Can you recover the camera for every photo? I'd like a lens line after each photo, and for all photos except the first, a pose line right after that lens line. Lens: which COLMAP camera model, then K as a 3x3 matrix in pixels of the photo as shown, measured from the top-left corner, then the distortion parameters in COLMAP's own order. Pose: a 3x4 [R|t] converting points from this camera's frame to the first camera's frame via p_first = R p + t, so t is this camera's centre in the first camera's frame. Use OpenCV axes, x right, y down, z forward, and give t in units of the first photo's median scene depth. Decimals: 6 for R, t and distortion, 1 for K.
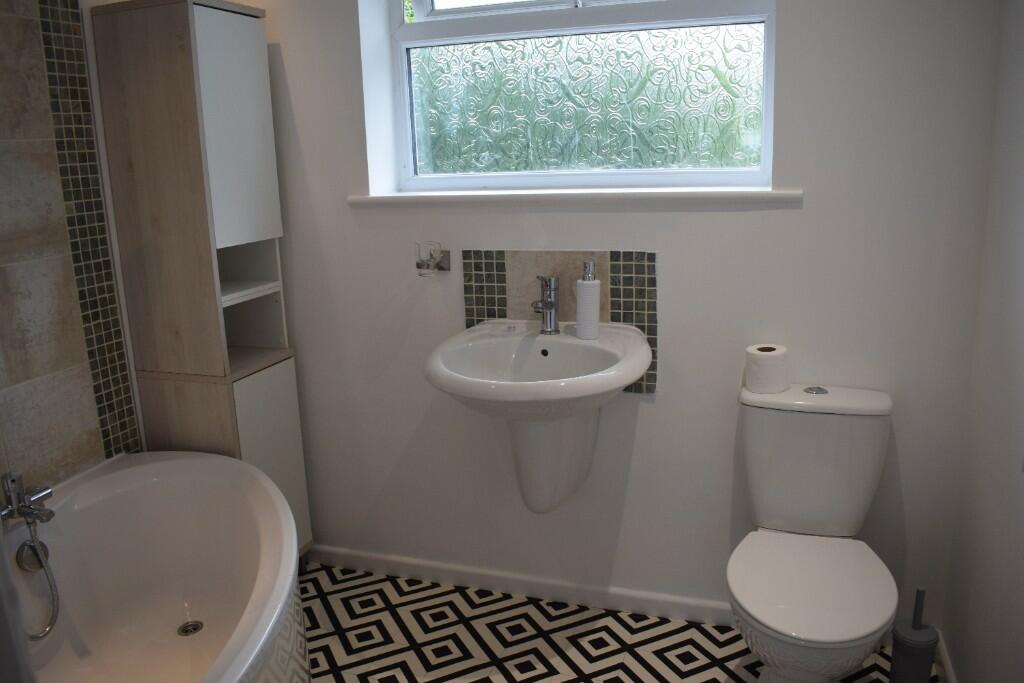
lens RADIAL K [[807.7, 0, 511.5], [0, 807.7, 346.2], [0, 0, 1]] dist [-0.084361, 0.007196]
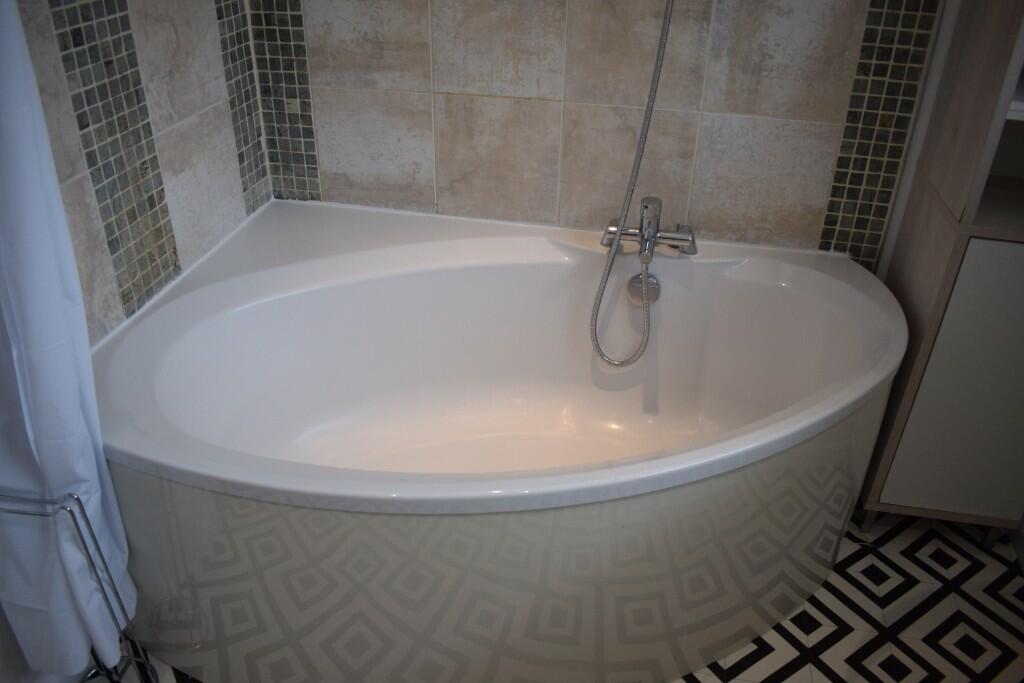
lens RADIAL K [[807.7, 0, 511.5], [0, 807.7, 346.7], [0, 0, 1]] dist [-0.084361, 0.007196]
pose [[0.131064, 0.550252, -0.824648, 0.170629], [-0.263325, 0.821266, 0.506145, -0.104520], [0.955763, 0.150813, 0.252533, 0.516208]]
